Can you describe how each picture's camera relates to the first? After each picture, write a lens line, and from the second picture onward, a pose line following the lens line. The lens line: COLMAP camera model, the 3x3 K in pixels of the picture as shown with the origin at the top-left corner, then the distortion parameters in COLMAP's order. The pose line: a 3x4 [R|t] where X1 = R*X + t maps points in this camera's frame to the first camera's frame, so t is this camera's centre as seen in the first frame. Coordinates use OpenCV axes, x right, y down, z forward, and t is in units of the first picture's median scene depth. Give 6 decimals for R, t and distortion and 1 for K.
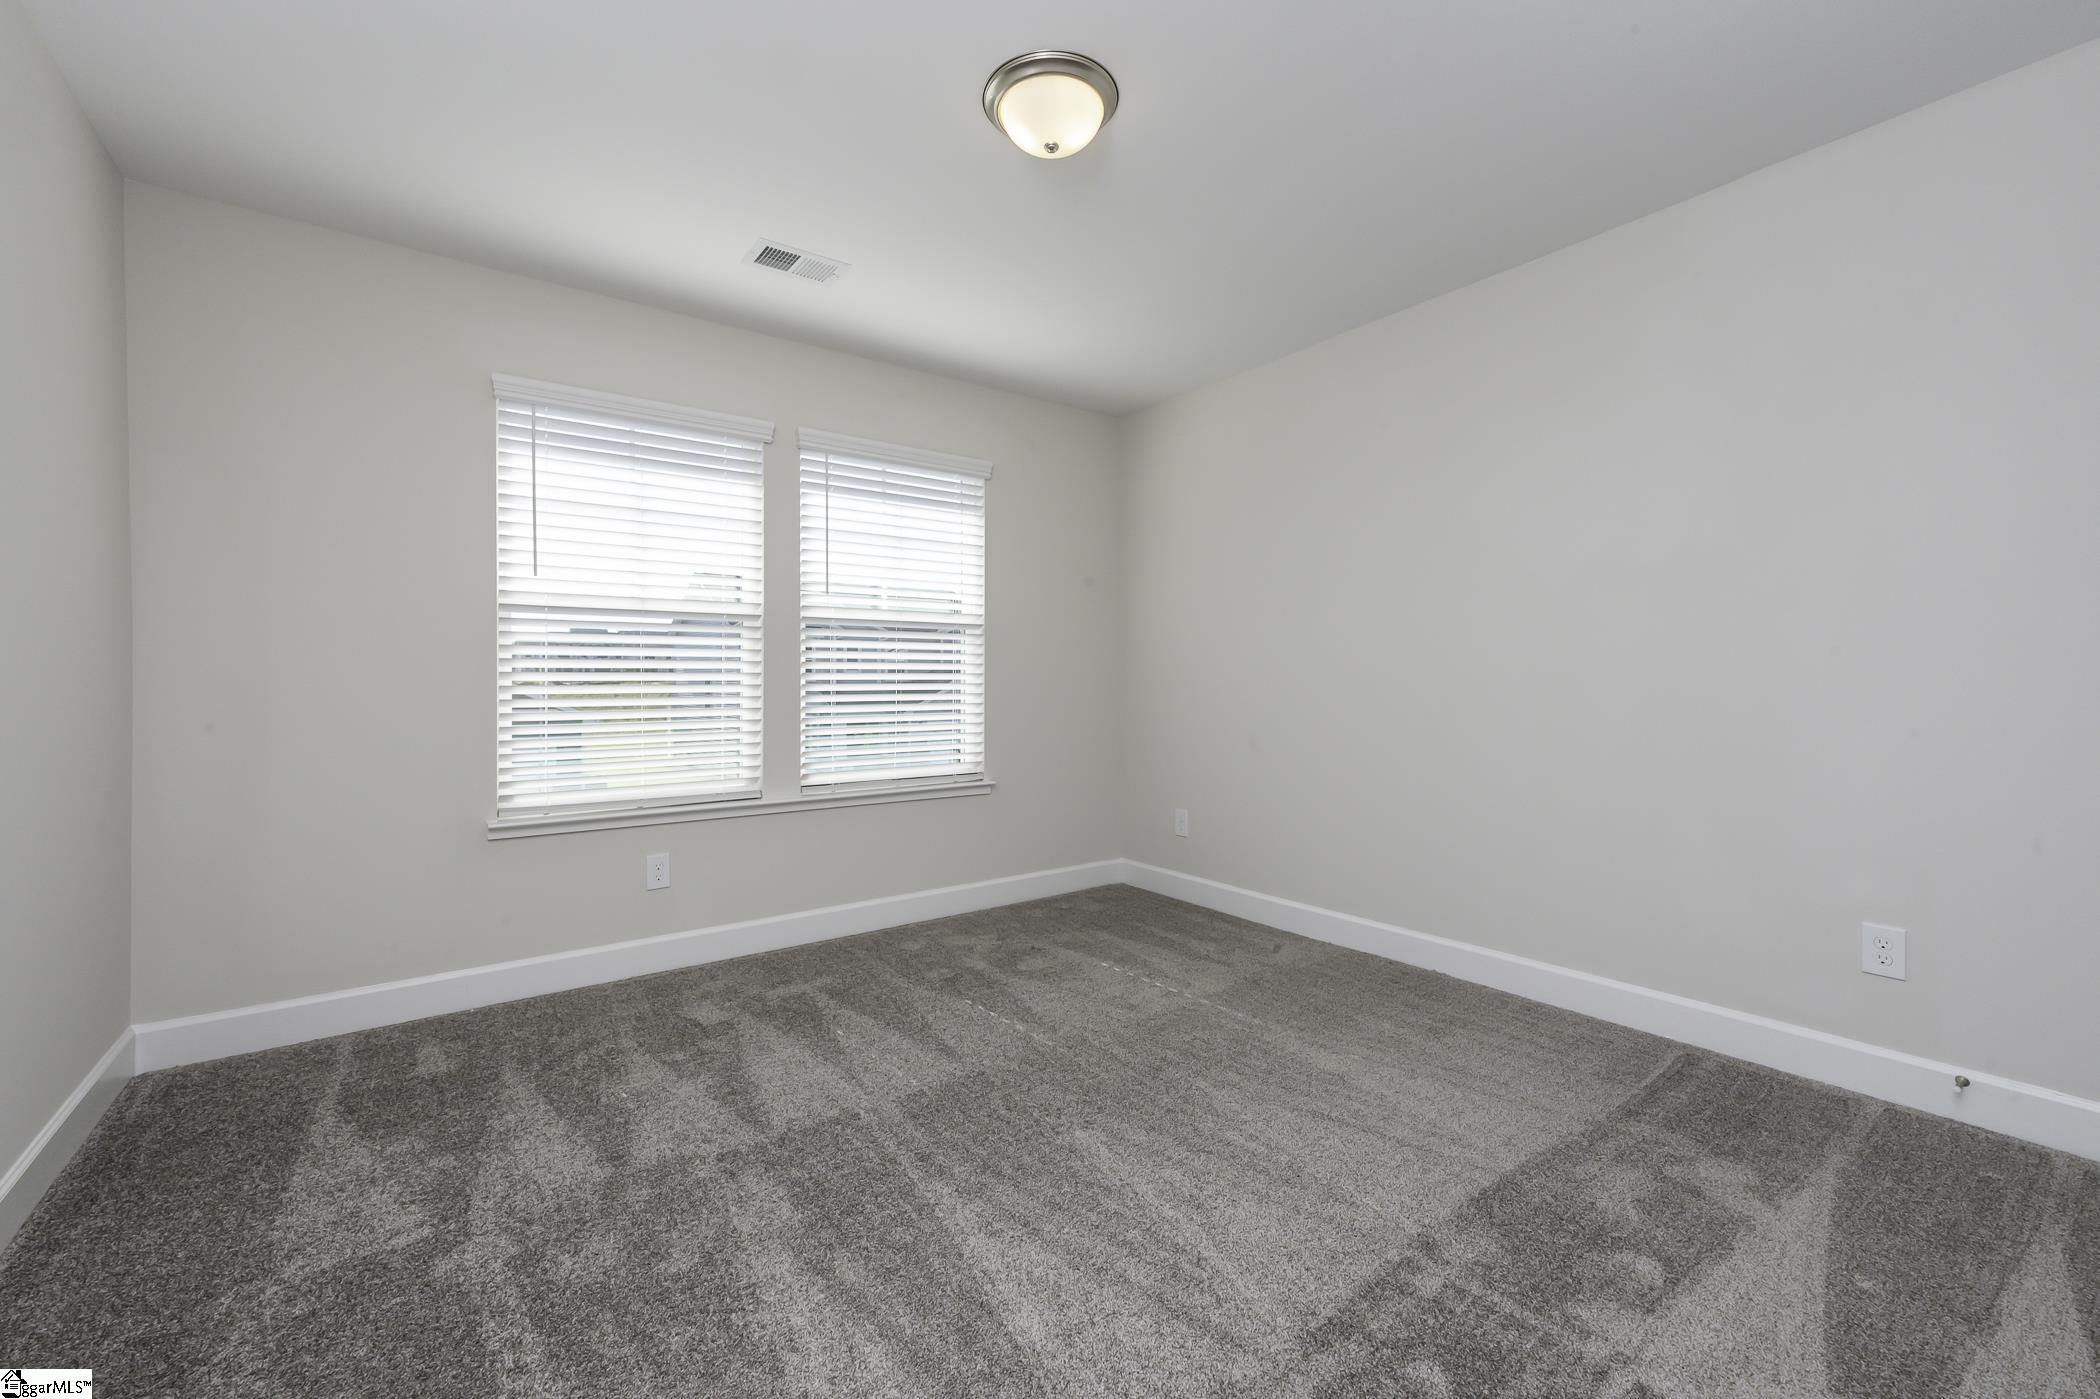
lens RADIAL K [[883.8, 0, 1037.9], [0, 883.8, 688.8], [0, 0, 1]] dist [0.010653, 0.000824]
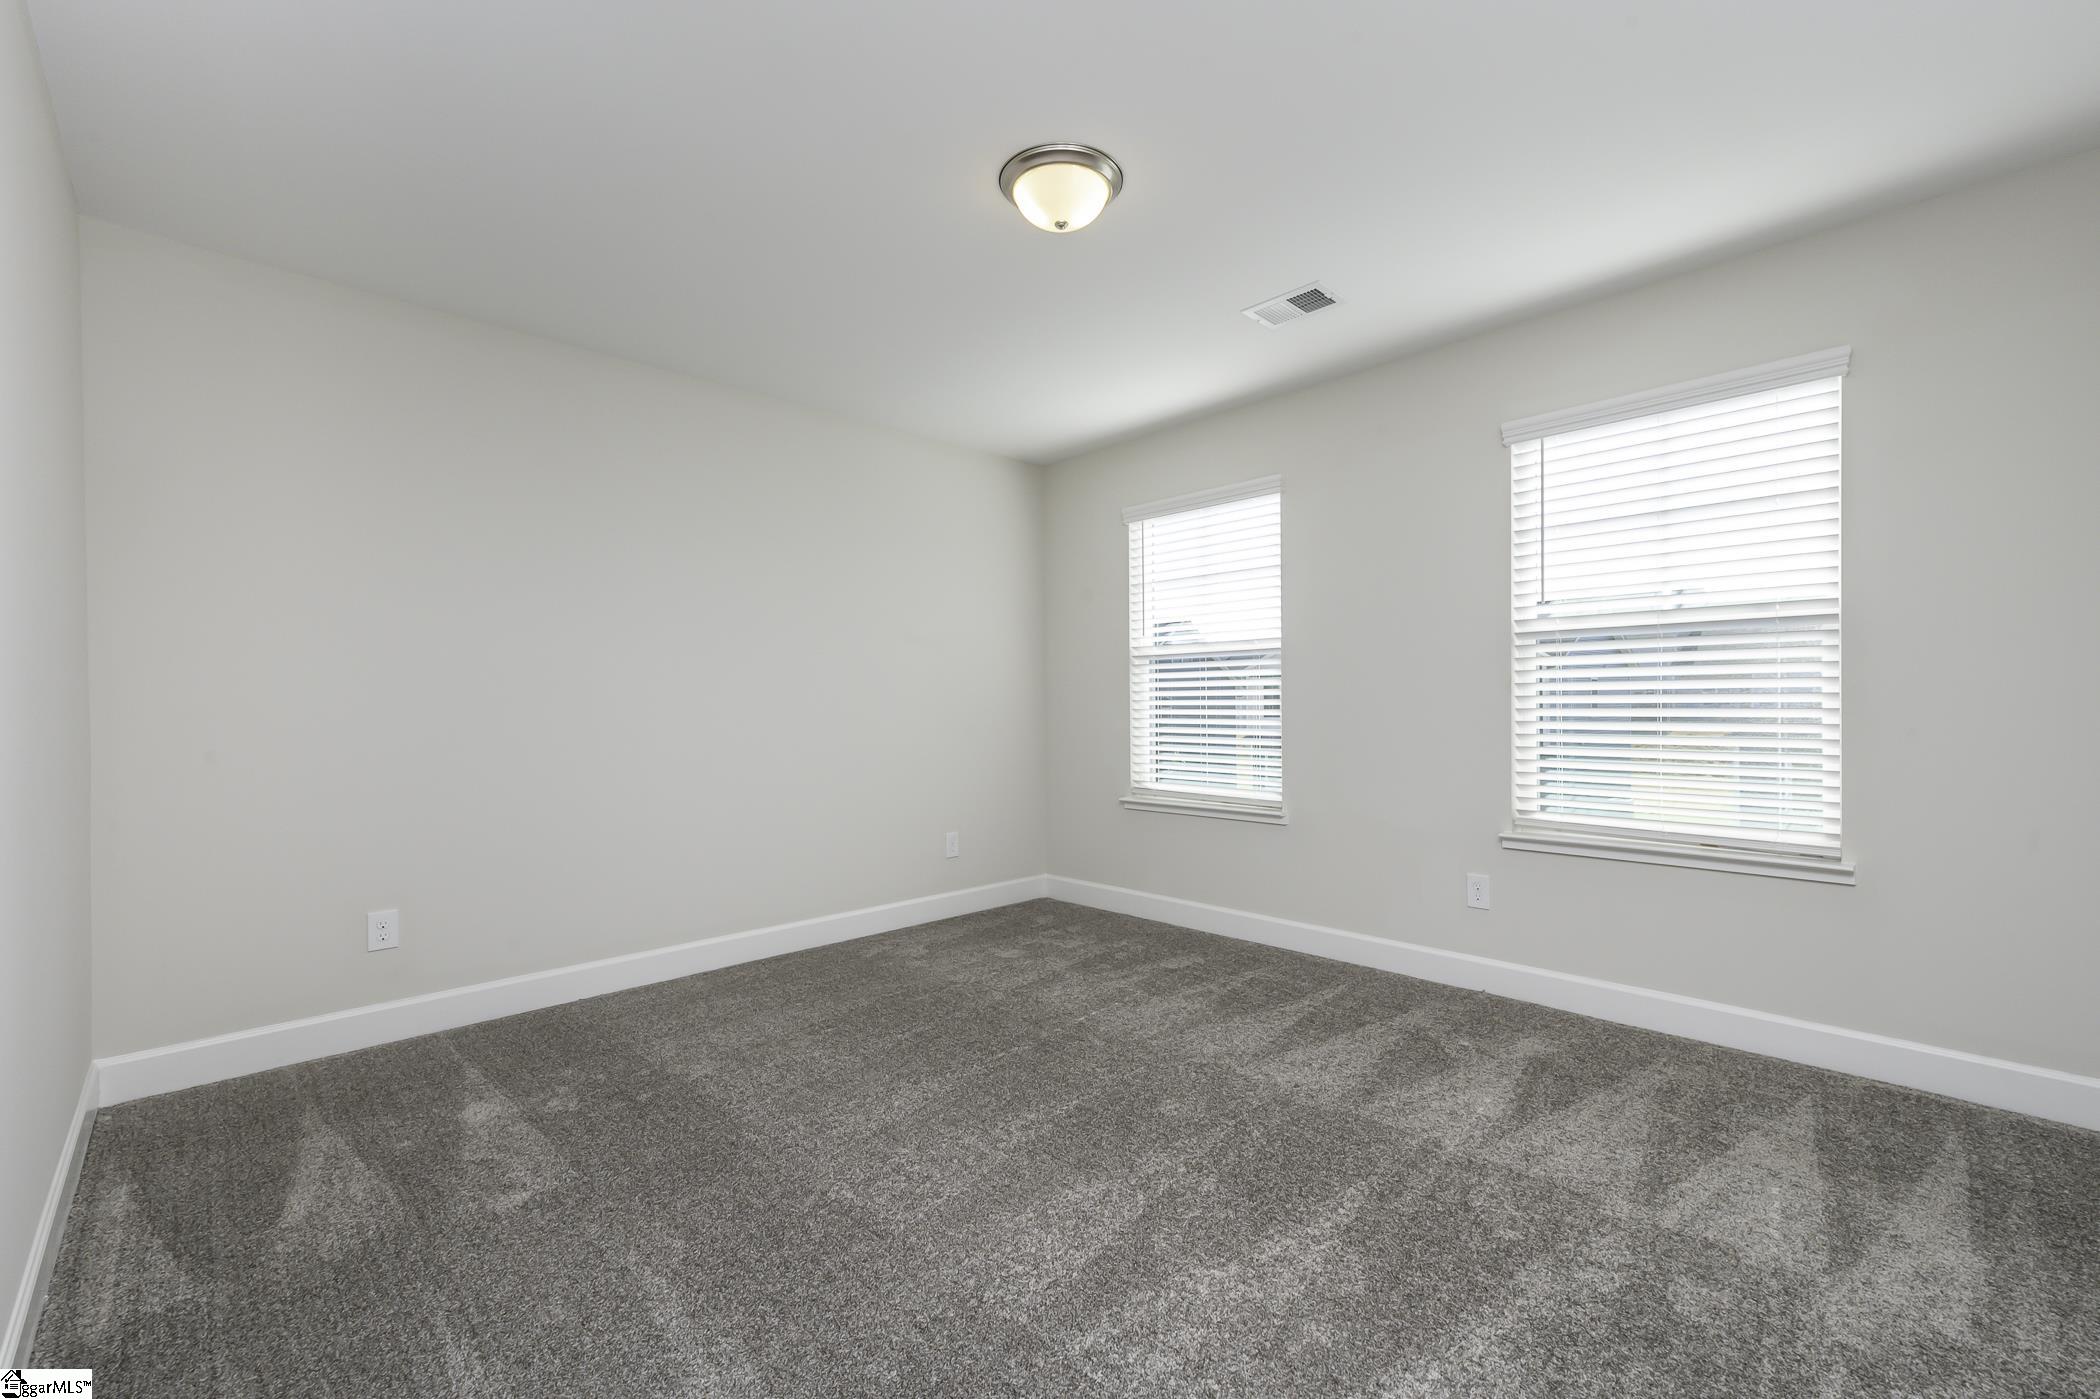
lens RADIAL K [[895.4, 0, 1058.8], [0, 895.4, 714.4], [0, 0, 1]] dist [0.015419, 0.000808]
pose [[0.128049, 0.012172, -0.991693, 1.158908], [-0.005843, 0.999917, 0.011518, -0.013840], [0.991751, 0.004319, 0.128109, 0.859104]]
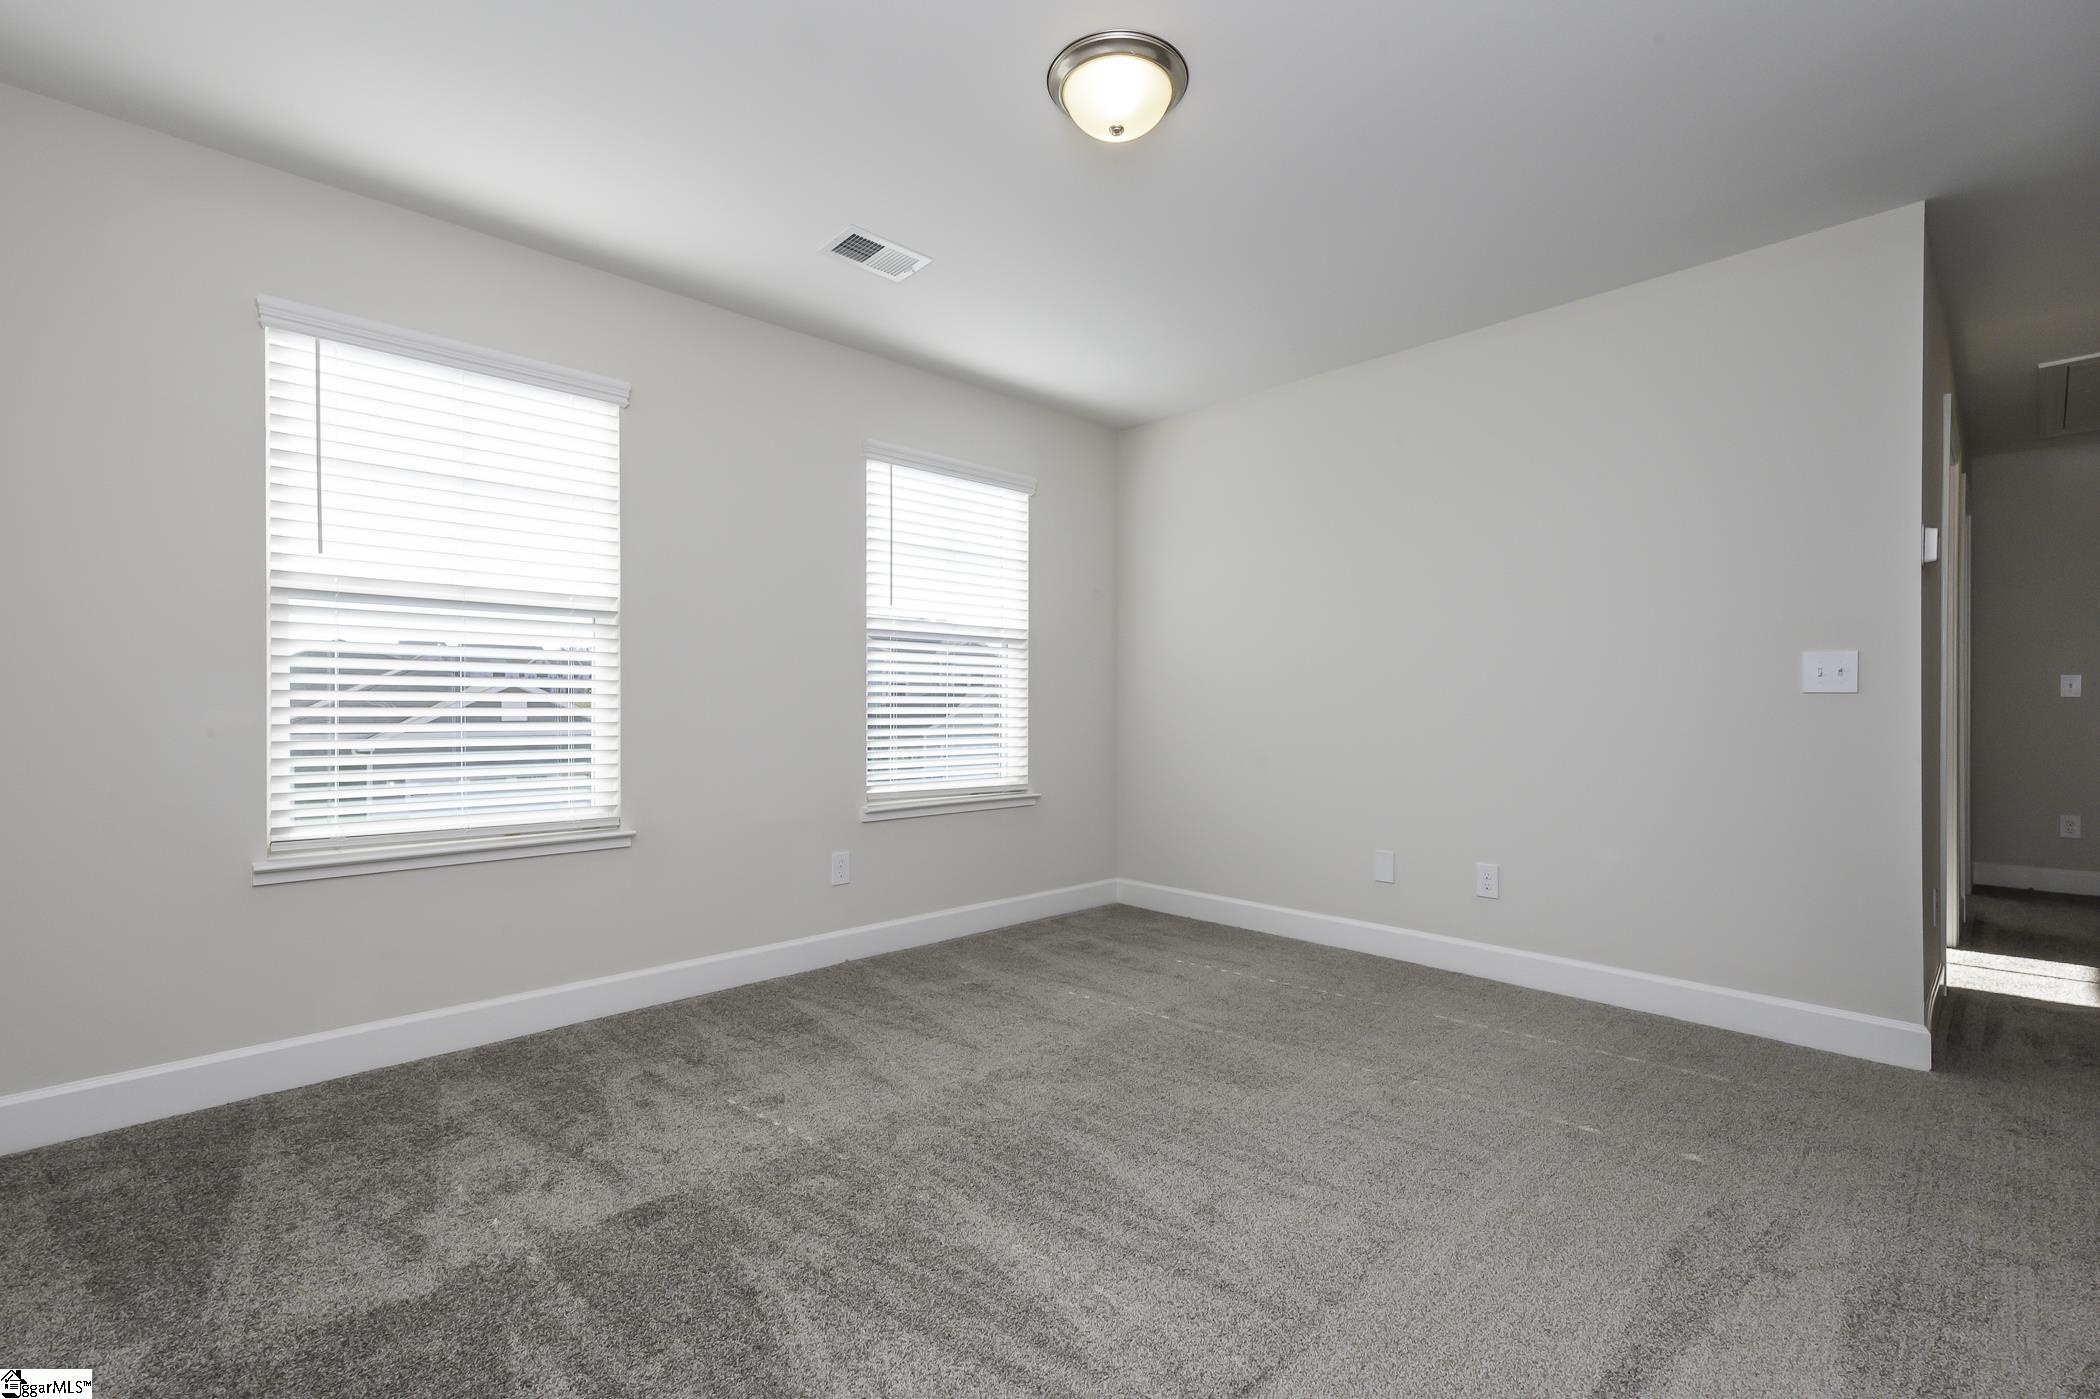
lens RADIAL K [[983.1, 0, 1121.9], [0, 983.1, 680.1], [0, 0, 1]] dist [0.027249, 0.000361]
pose [[0.981996, 0.018834, 0.187958, -0.078355], [-0.014167, 0.999558, -0.026142, 0.000925], [-0.188367, 0.023008, 0.981829, -0.058194]]
